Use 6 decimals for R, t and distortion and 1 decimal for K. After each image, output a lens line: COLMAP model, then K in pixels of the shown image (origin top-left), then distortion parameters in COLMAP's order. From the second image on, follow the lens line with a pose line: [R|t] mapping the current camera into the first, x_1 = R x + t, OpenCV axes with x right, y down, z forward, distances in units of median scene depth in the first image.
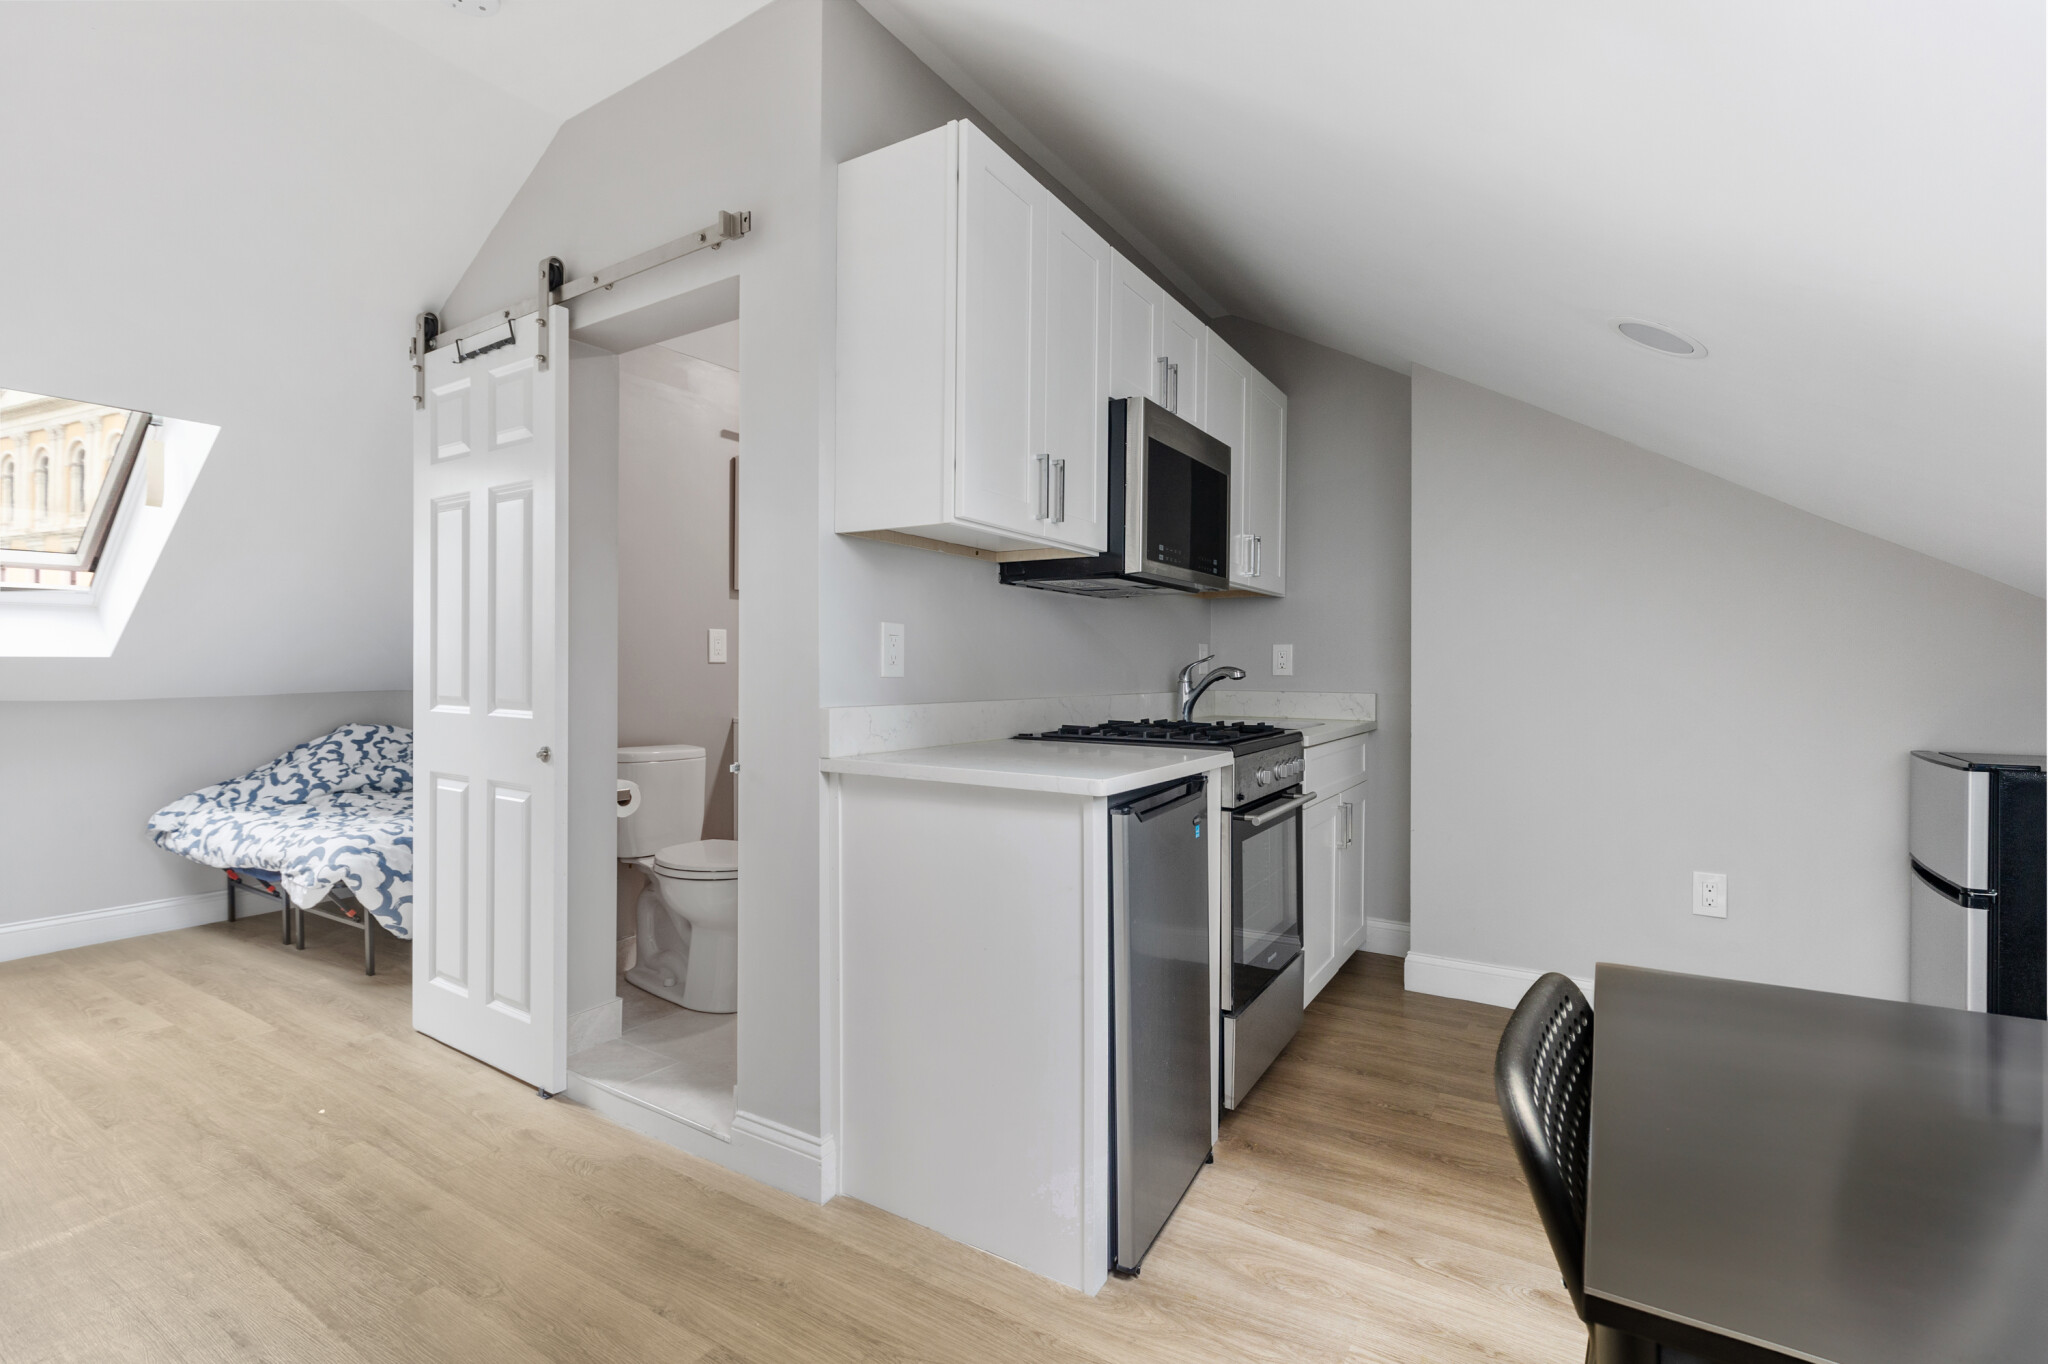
lens RADIAL K [[961.7, 0, 1028.1], [0, 961.7, 664.2], [0, 0, 1]] dist [0.002471, -0.000557]
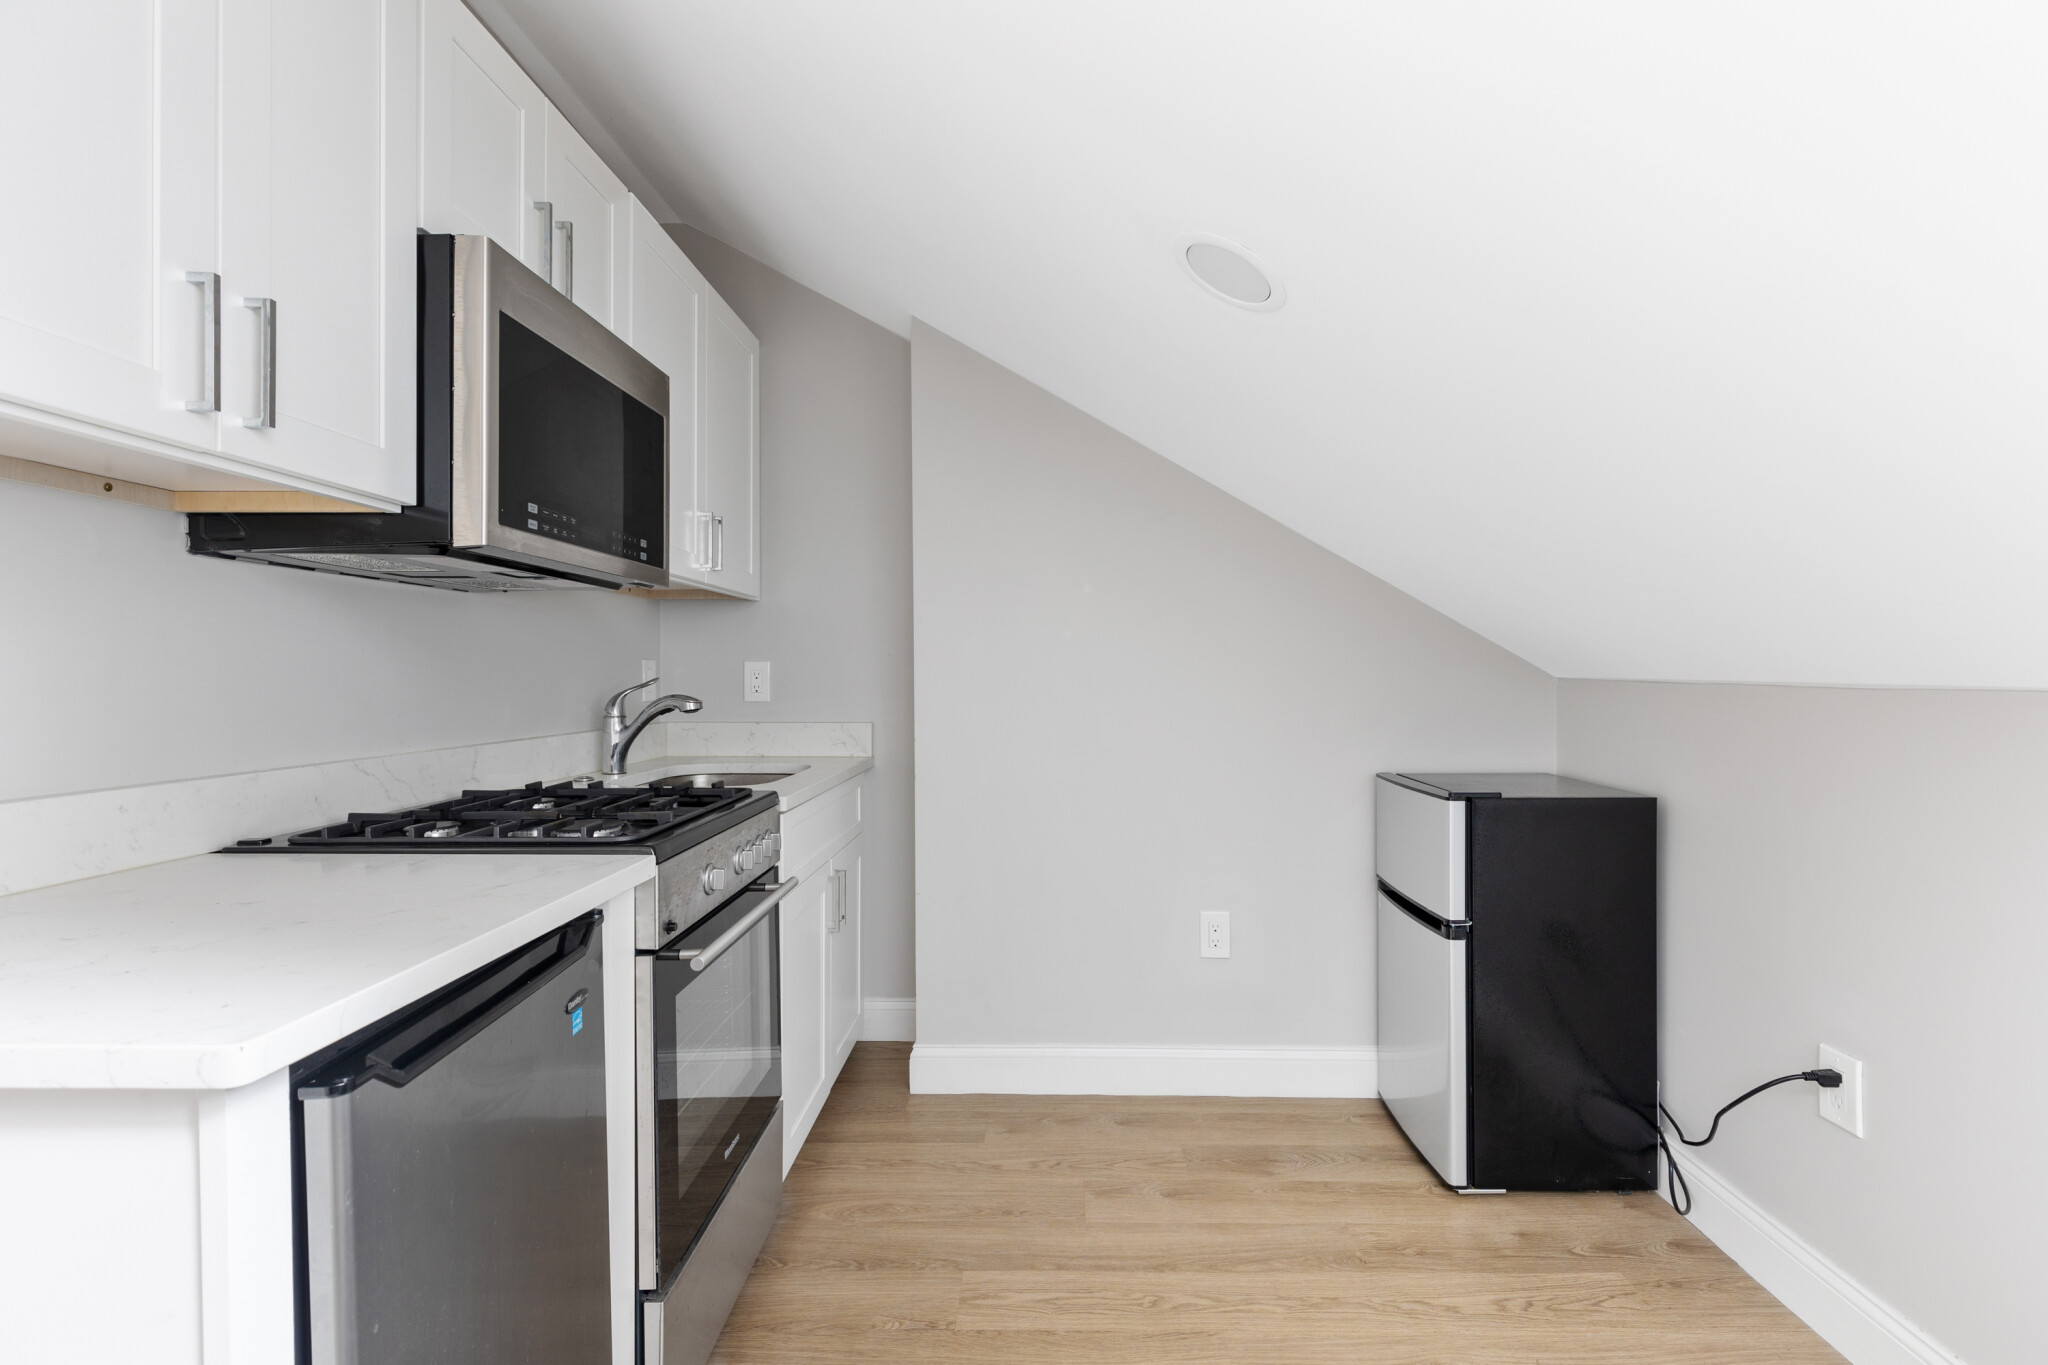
lens RADIAL K [[961.7, 0, 1046.7], [0, 961.7, 701.1], [0, 0, 1]] dist [0.002471, -0.000557]
pose [[0.860102, -0.017714, 0.509815, 0.102858], [0.001352, 0.999473, 0.032446, -0.020491], [-0.510121, -0.027218, 0.859672, 0.314104]]
